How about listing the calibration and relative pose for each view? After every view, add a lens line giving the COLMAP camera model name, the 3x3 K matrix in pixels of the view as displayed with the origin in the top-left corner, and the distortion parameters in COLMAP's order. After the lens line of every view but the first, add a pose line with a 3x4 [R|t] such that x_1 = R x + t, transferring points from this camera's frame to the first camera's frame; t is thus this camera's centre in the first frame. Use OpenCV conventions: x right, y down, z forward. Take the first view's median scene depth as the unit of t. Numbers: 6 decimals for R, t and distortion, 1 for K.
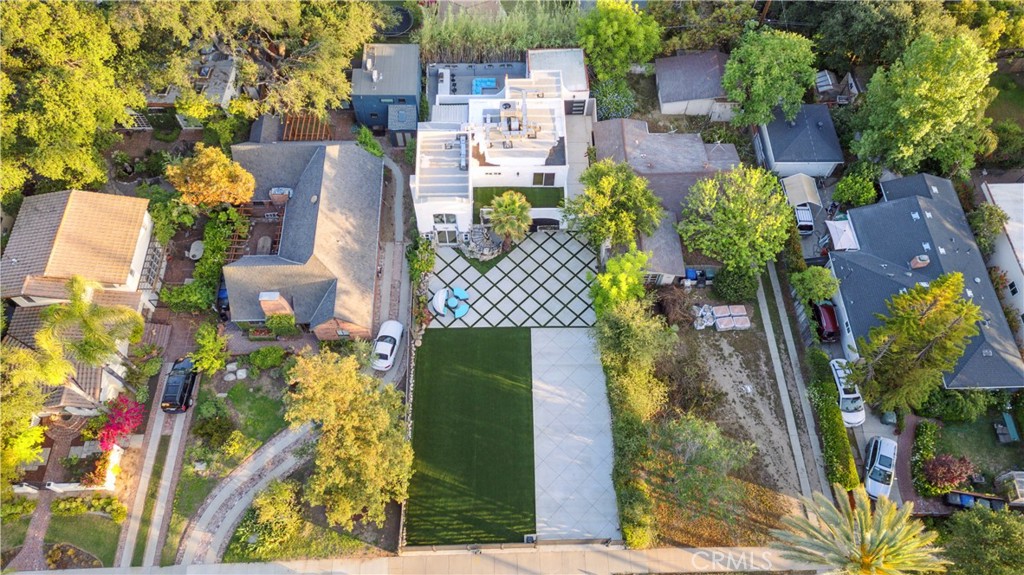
lens RADIAL K [[716.5, 0, 512.0], [0, 716.5, 287.5], [0, 0, 1]] dist [0.046148, -0.004433]
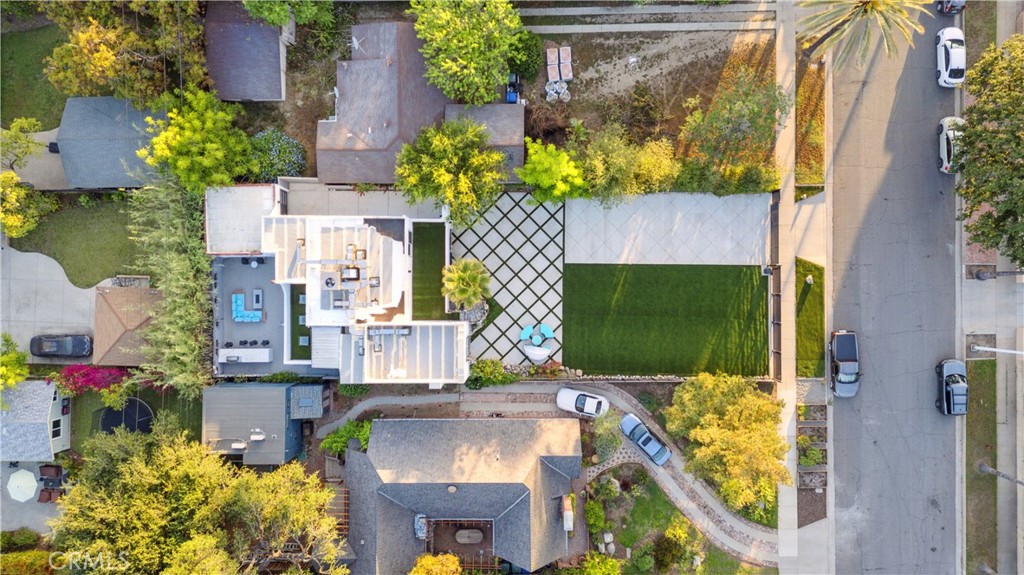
lens RADIAL K [[716.5, 0, 512.0], [0, 716.5, 287.5], [0, 0, 1]] dist [0.046148, -0.004433]
pose [[0.021970, -0.999707, -0.010168, 0.000256], [0.882205, 0.014601, 0.470639, -0.488222], [-0.470352, -0.019311, 0.882267, 0.134323]]
